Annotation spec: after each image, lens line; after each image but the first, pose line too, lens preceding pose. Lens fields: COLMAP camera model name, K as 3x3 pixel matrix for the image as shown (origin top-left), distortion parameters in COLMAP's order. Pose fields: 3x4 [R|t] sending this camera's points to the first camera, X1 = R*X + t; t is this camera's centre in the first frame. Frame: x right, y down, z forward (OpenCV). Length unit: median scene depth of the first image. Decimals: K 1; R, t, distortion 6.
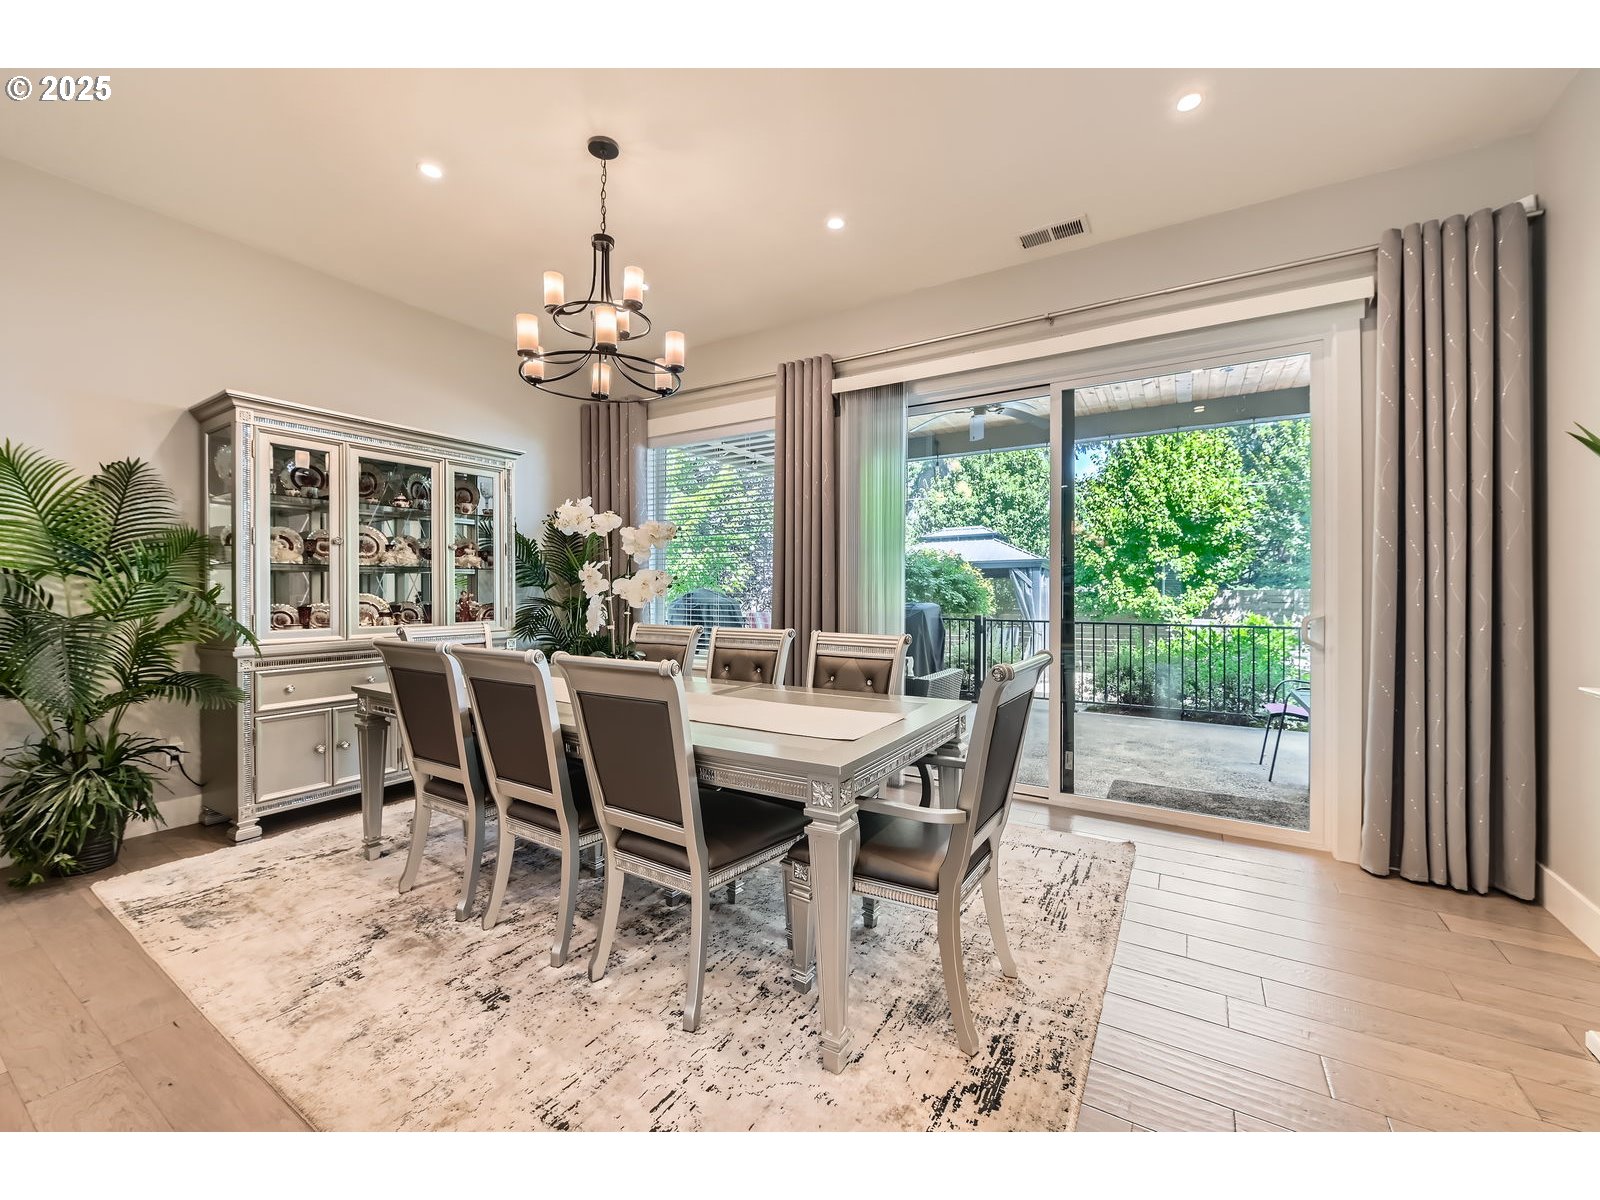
lens RADIAL K [[645.8, 0, 795.3], [0, 645.8, 593.2], [0, 0, 1]] dist [-0.000100, 0.000162]
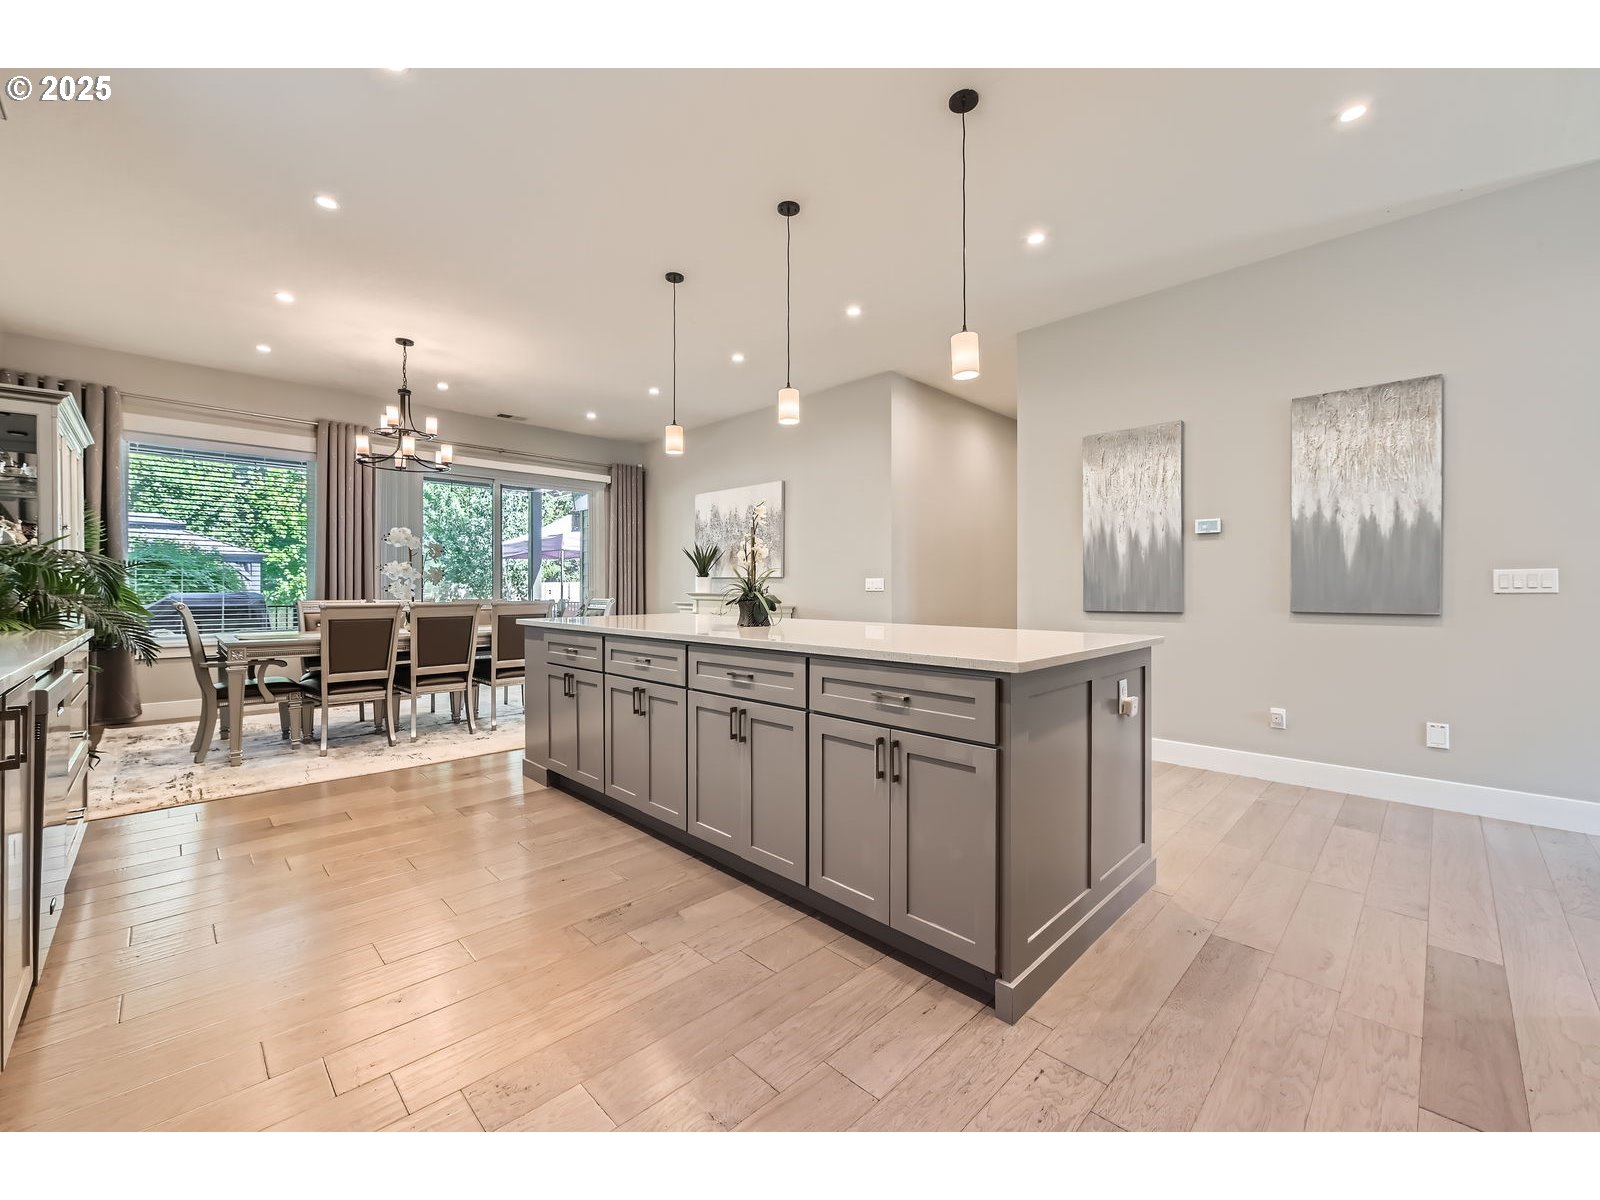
lens RADIAL K [[645.8, 0, 793.2], [0, 645.8, 591.5], [0, 0, 1]] dist [-0.000100, 0.000162]
pose [[0.229267, -0.005271, 0.973349, -0.439367], [0.002684, 0.999985, 0.004783, 0.007209], [-0.973360, 0.001516, 0.229278, -0.123605]]
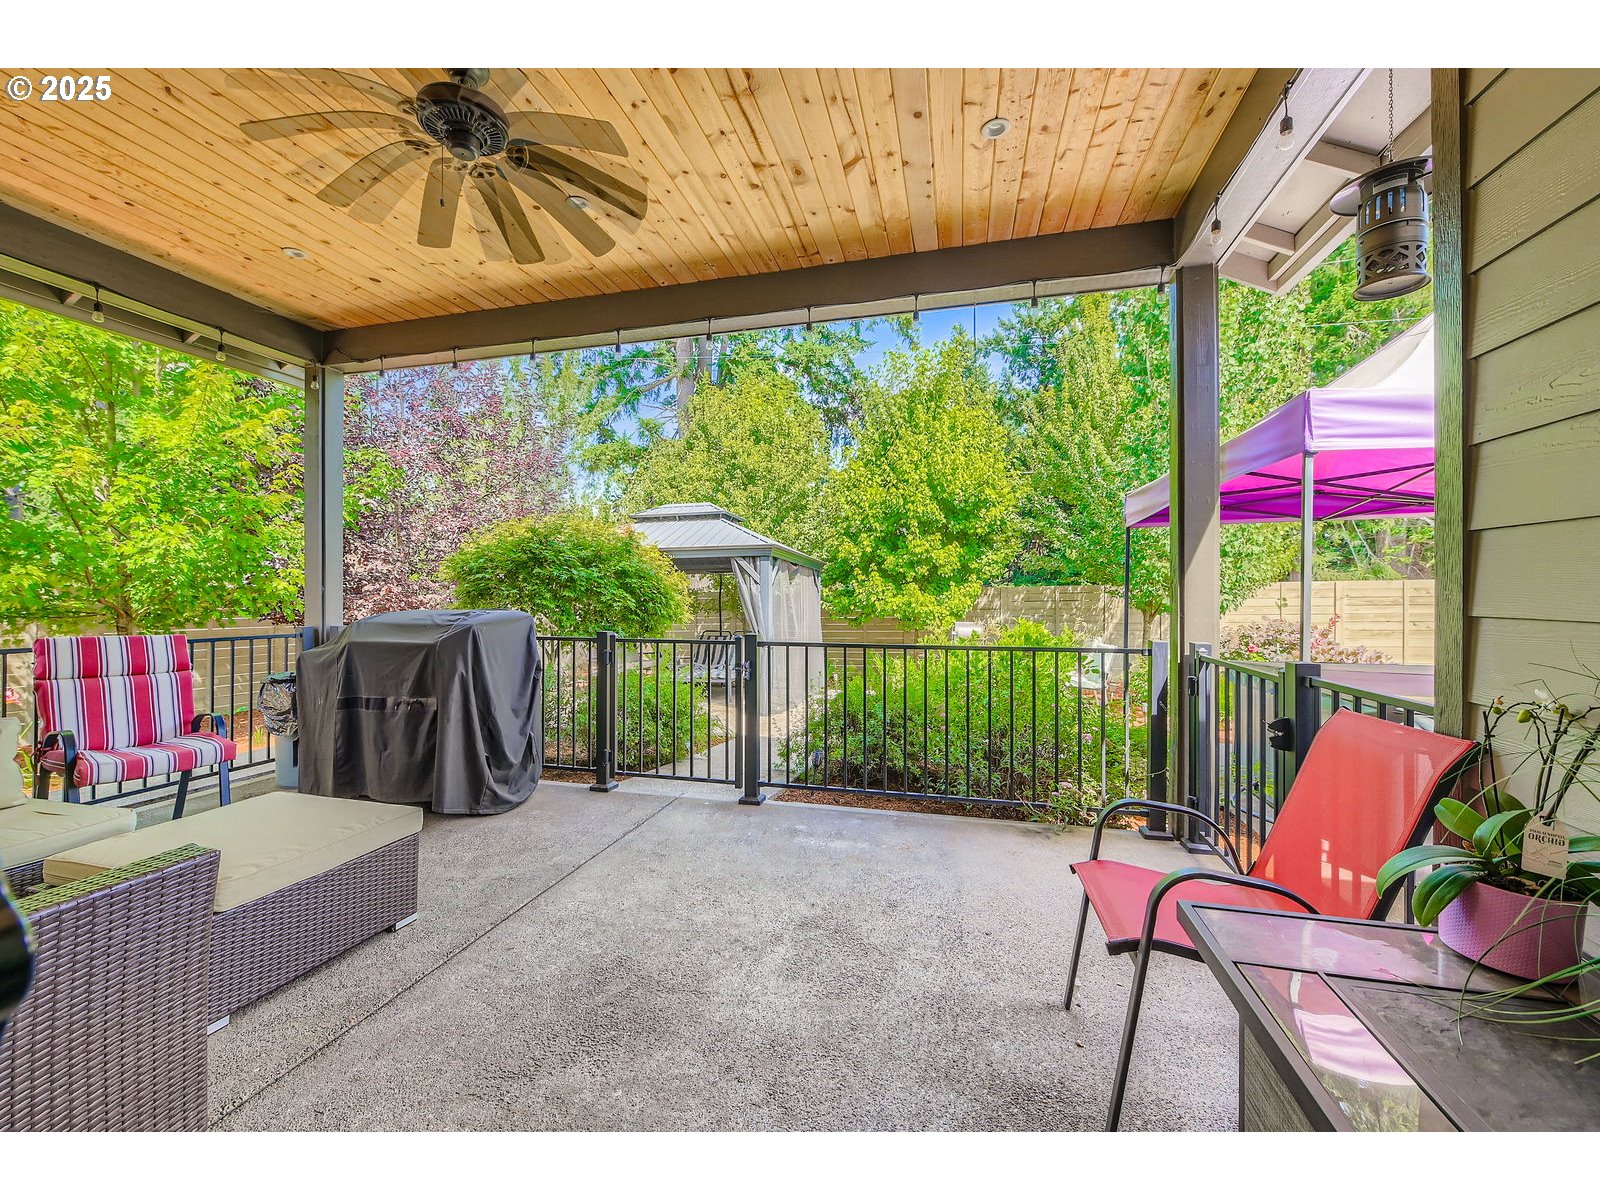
lens RADIAL K [[645.8, 0, 795.3], [0, 645.8, 595.4], [0, 0, 1]] dist [-0.000100, 0.000162]
pose [[0.956906, -0.004343, 0.290365, 0.172224], [0.002904, 0.999981, 0.005385, 0.000279], [-0.290383, -0.004310, 0.956901, 0.258992]]
